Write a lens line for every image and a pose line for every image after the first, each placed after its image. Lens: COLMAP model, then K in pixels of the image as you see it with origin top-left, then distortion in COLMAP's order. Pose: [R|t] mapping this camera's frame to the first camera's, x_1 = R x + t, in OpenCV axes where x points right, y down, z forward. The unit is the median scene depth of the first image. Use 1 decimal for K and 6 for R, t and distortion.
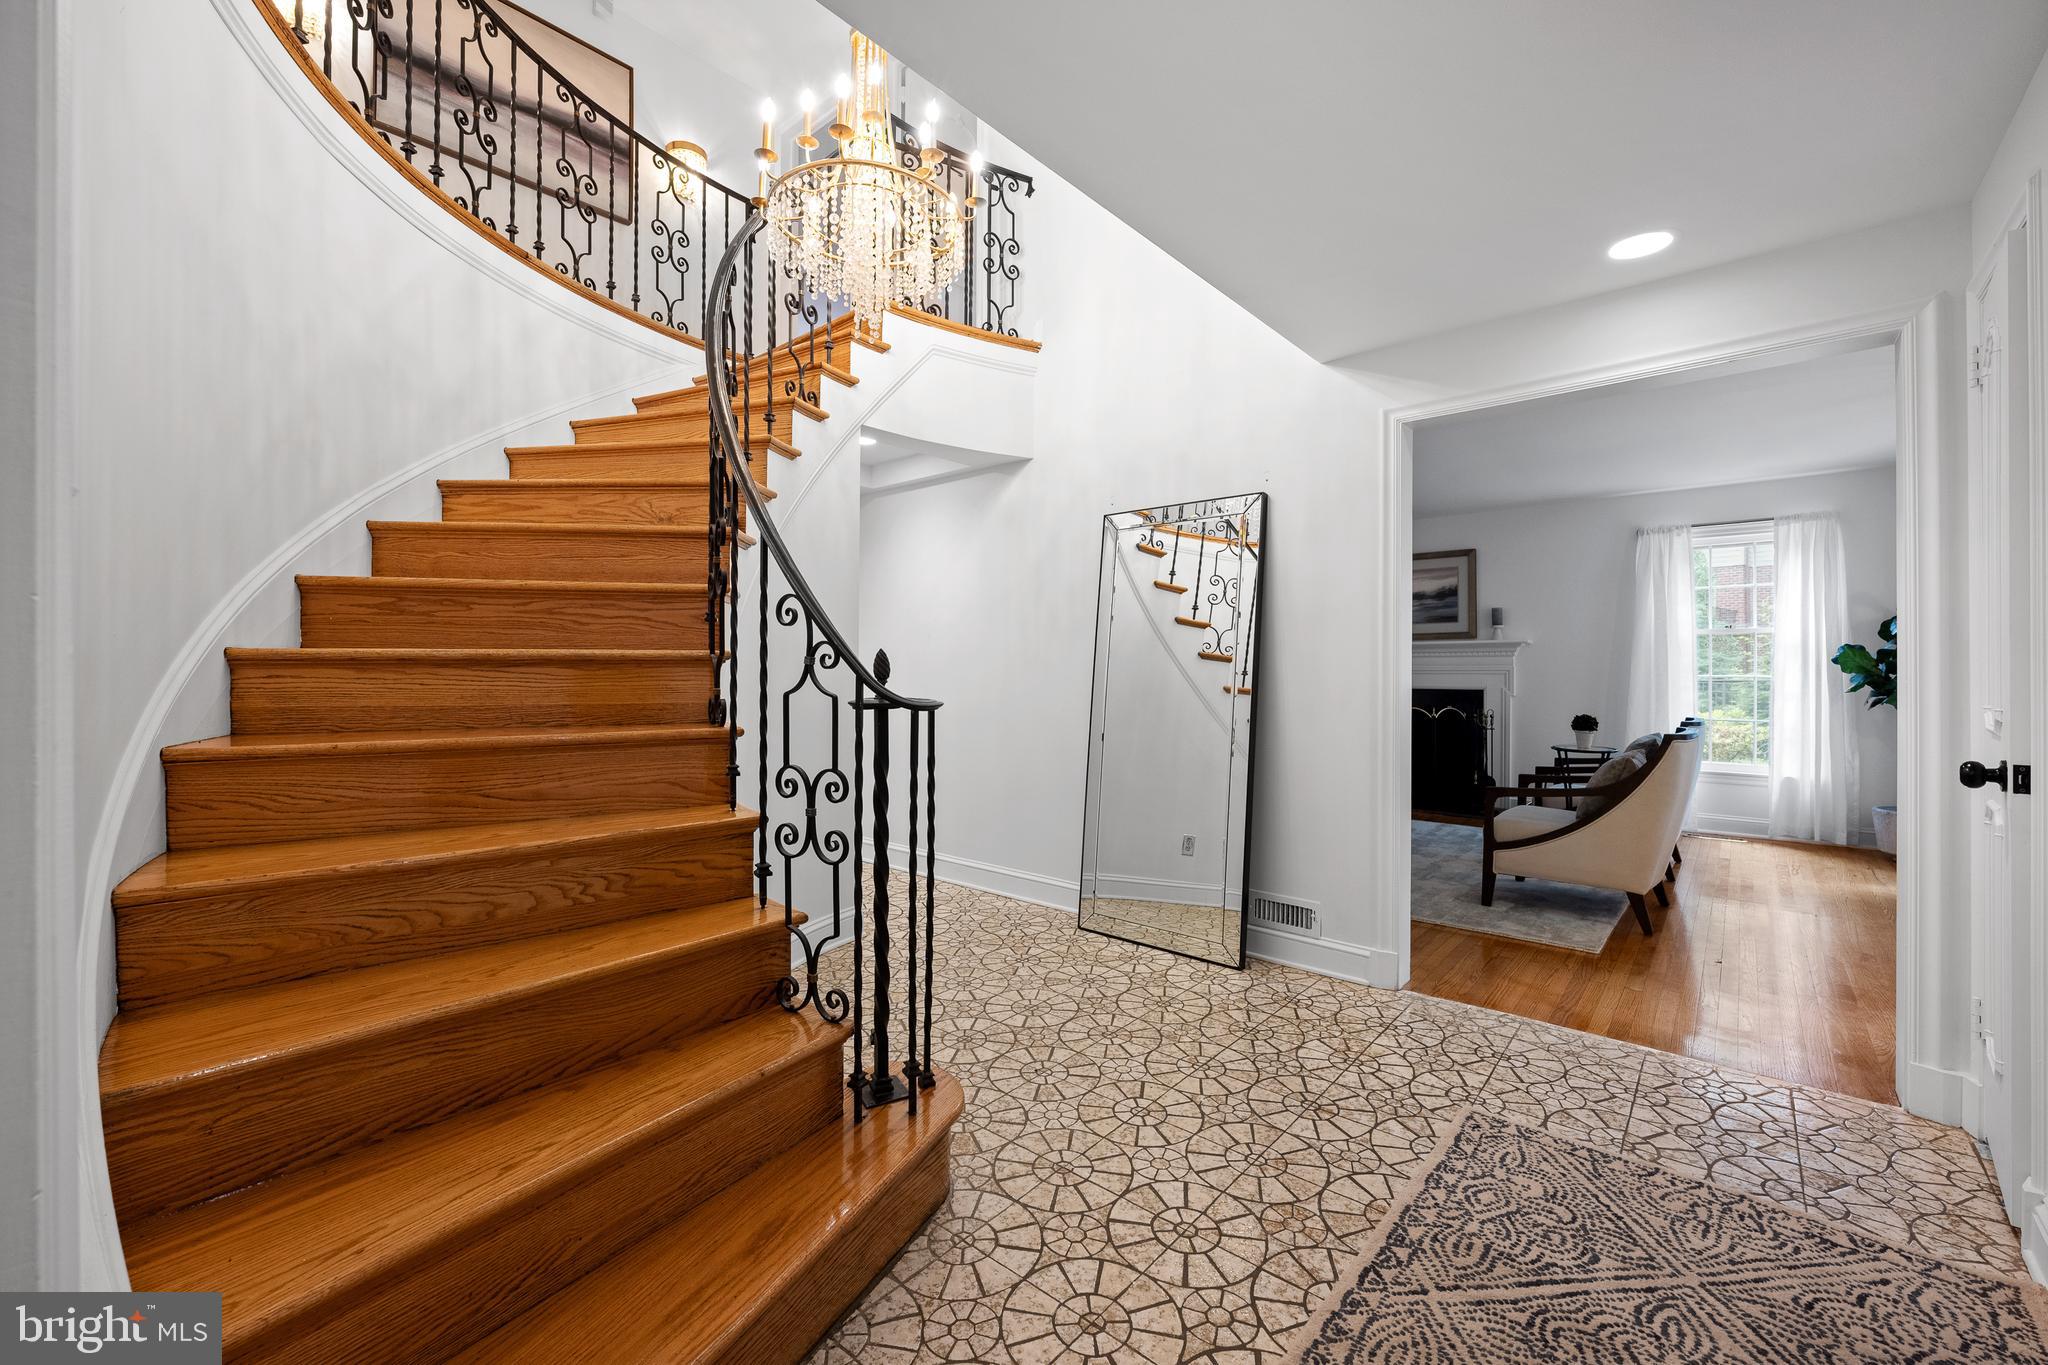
lens RADIAL K [[817.7, 0, 1027.5], [0, 817.7, 667.2], [0, 0, 1]] dist [-0.006442, 0.001235]
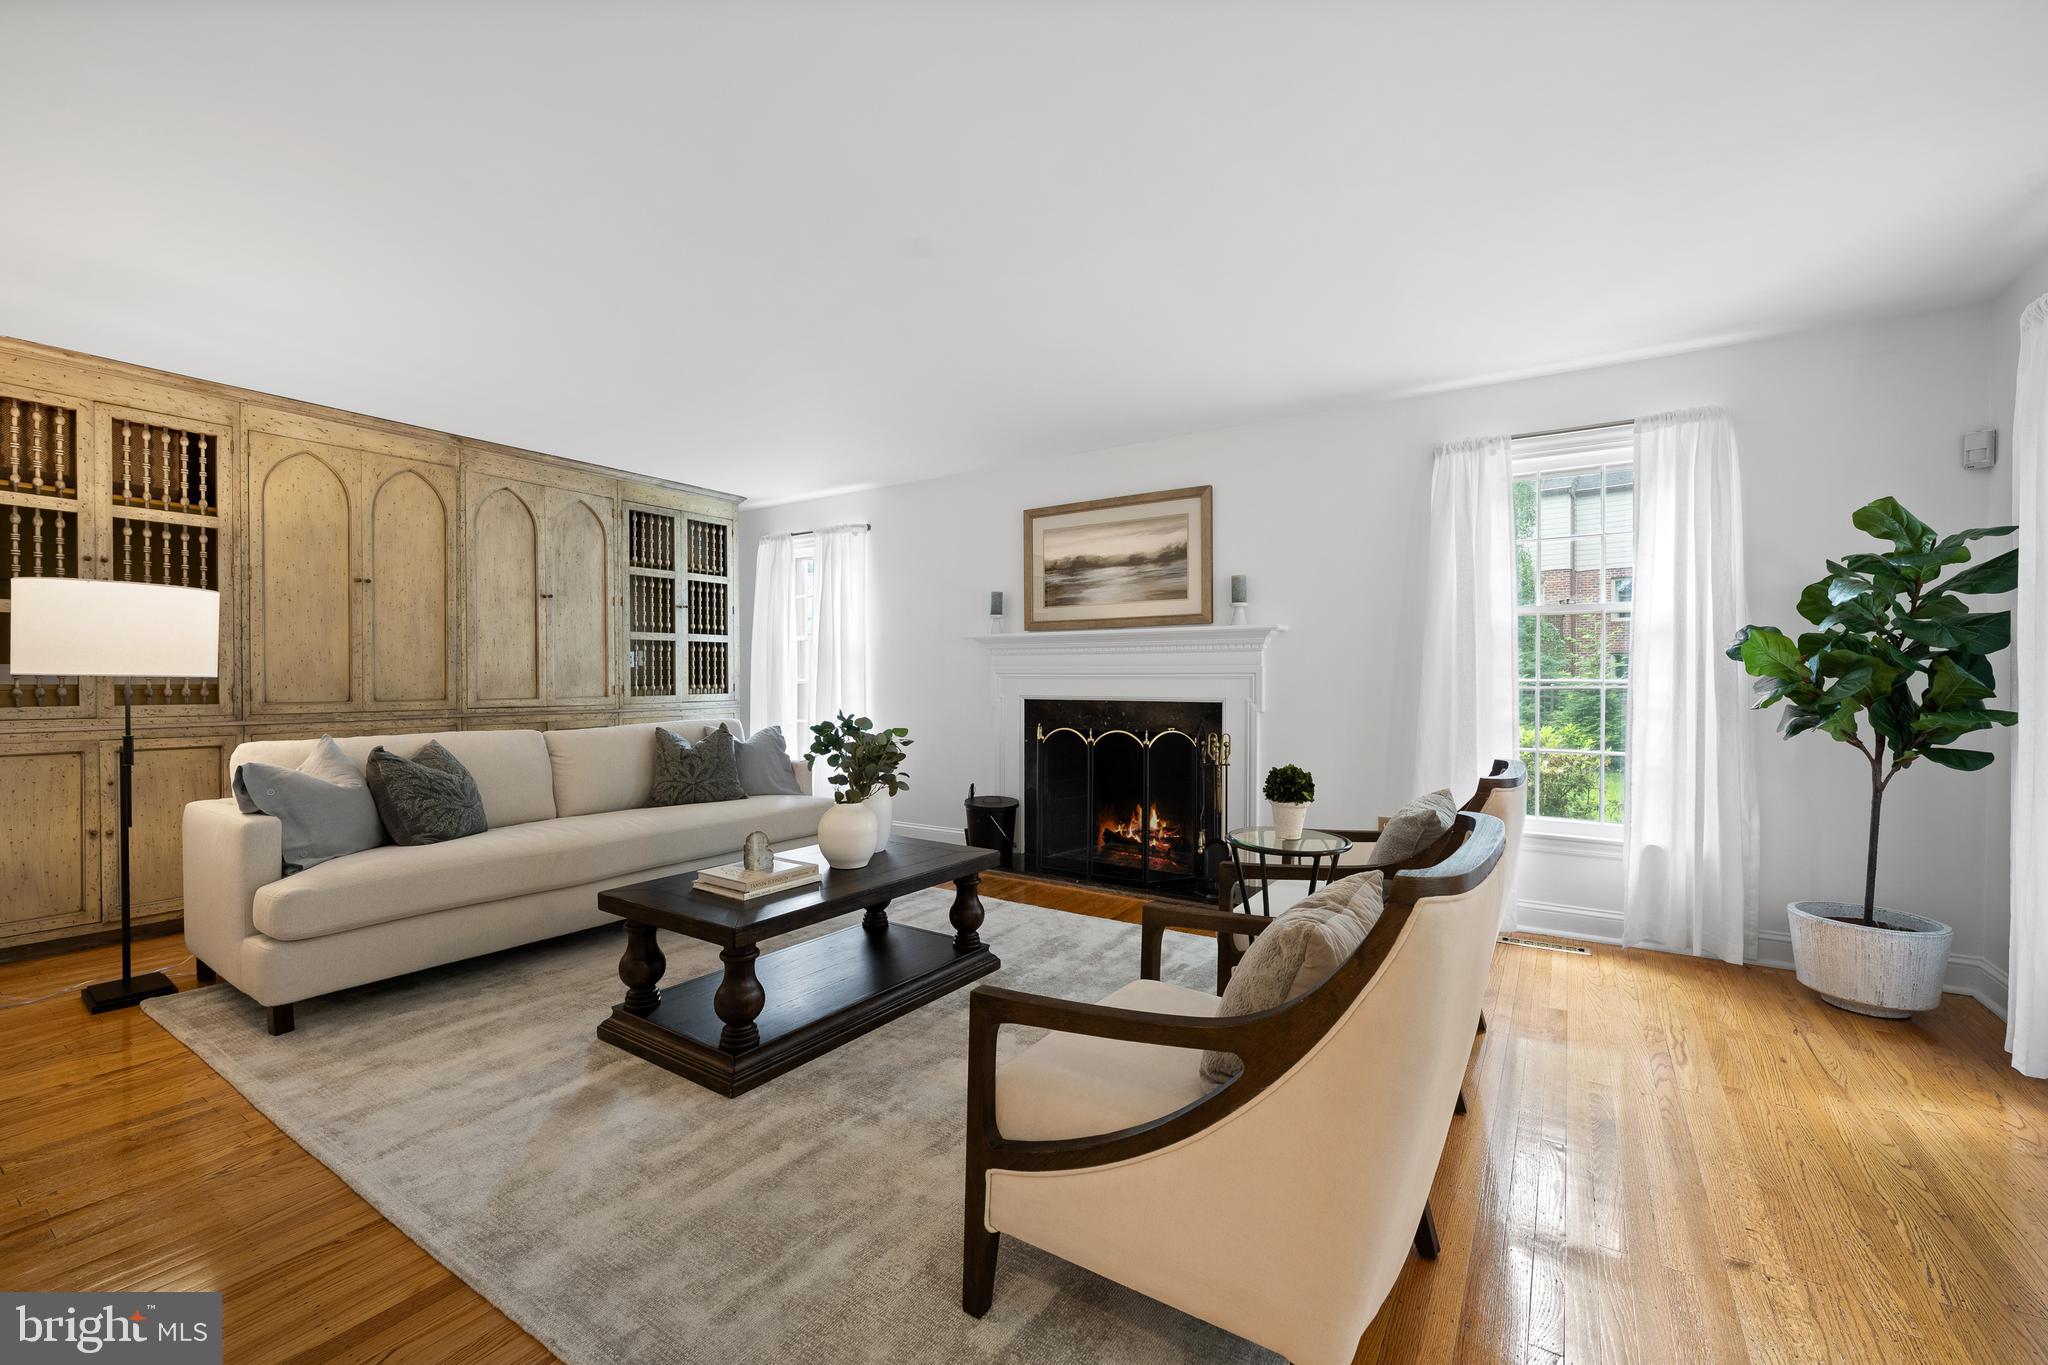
lens RADIAL K [[817.7, 0, 1032.4], [0, 817.7, 681.8], [0, 0, 1]] dist [-0.006442, 0.001235]
pose [[0.989905, -0.003497, 0.141688, 0.380079], [0.001923, 0.999935, 0.011245, 0.004016], [-0.141718, -0.010859, 0.989847, 0.452329]]
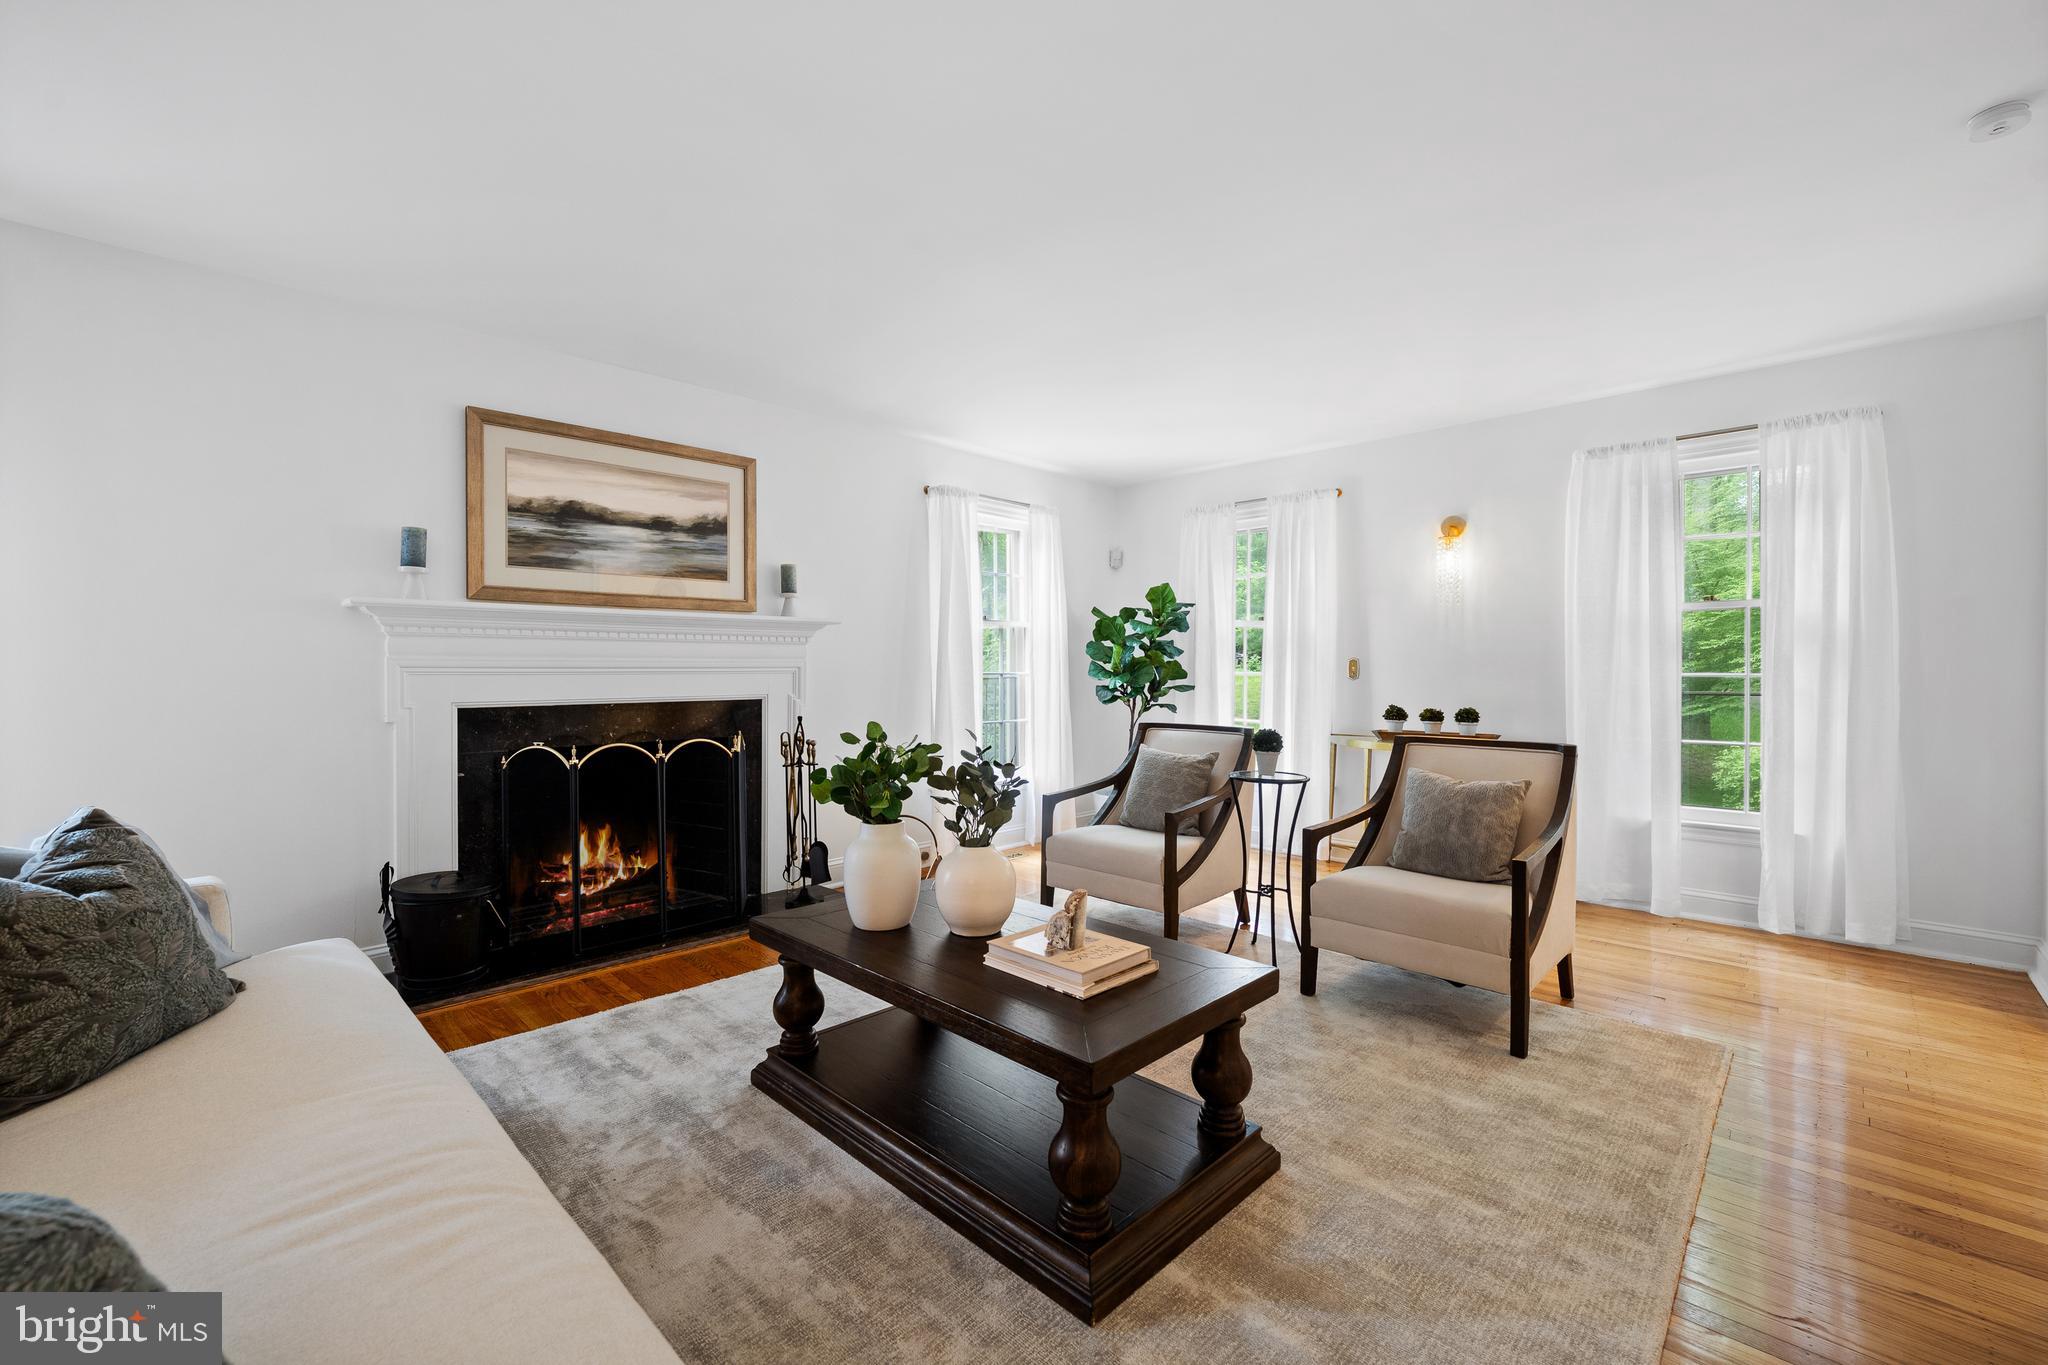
lens RADIAL K [[817.7, 0, 1020.7], [0, 817.7, 678.4], [0, 0, 1]] dist [-0.006442, 0.001235]
pose [[0.081790, -0.013091, 0.996564, -0.024984], [0.000213, 0.999914, 0.013118, 0.005113], [-0.996650, -0.000860, 0.081786, 0.916810]]
